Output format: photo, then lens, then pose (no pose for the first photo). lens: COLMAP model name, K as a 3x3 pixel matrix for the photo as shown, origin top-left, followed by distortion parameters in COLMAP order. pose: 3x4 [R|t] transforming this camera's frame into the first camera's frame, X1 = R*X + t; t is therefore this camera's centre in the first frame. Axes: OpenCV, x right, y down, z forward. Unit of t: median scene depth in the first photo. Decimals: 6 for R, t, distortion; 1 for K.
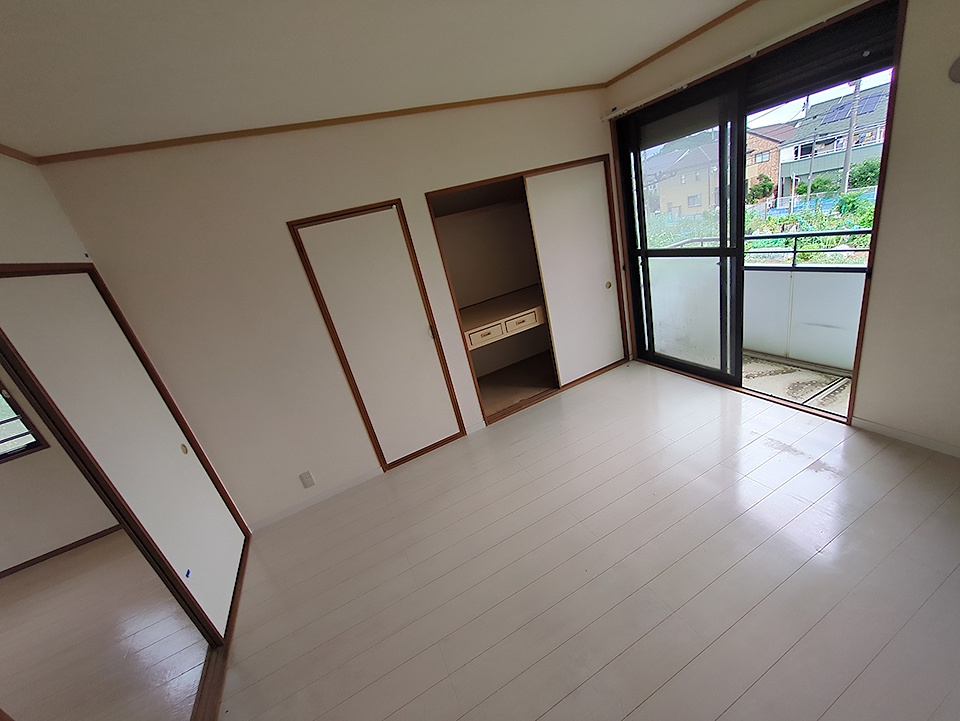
lens RADIAL K [[377.2, 0, 480.9], [0, 377.2, 360.9], [0, 0, 1]] dist [-0.002659, 0.001124]
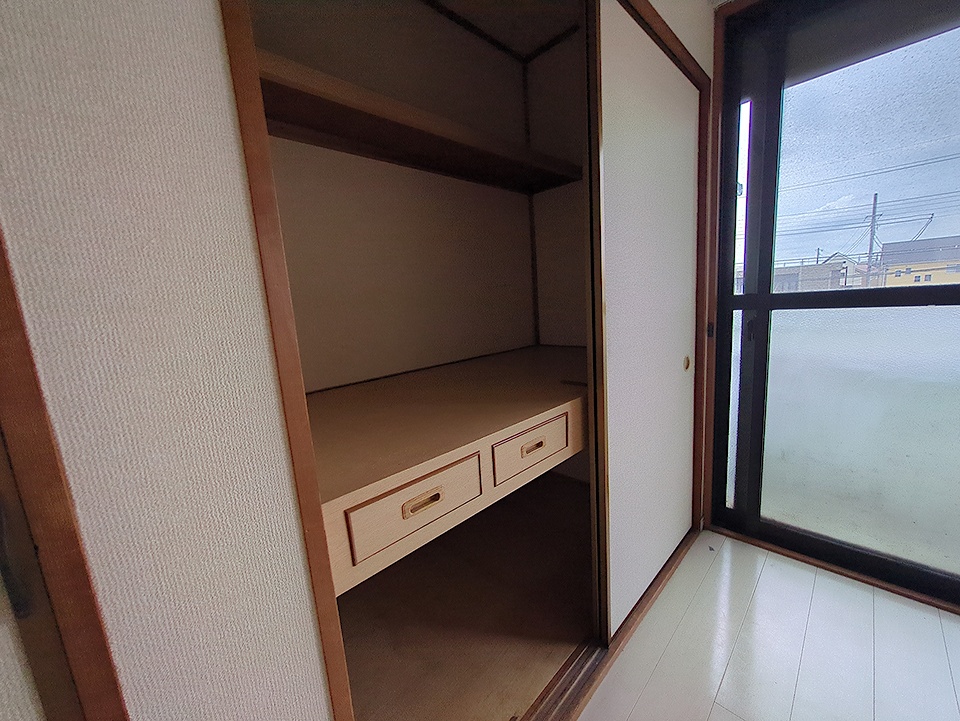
lens RADIAL K [[377.2, 0, 480.0], [0, 377.2, 358.0], [0, 0, 1]] dist [-0.002659, 0.001124]
pose [[0.932715, 0.092530, 0.348543, -0.040975], [-0.003361, 0.968709, -0.248176, -0.100853], [-0.360600, 0.230306, 0.903840, 0.699188]]
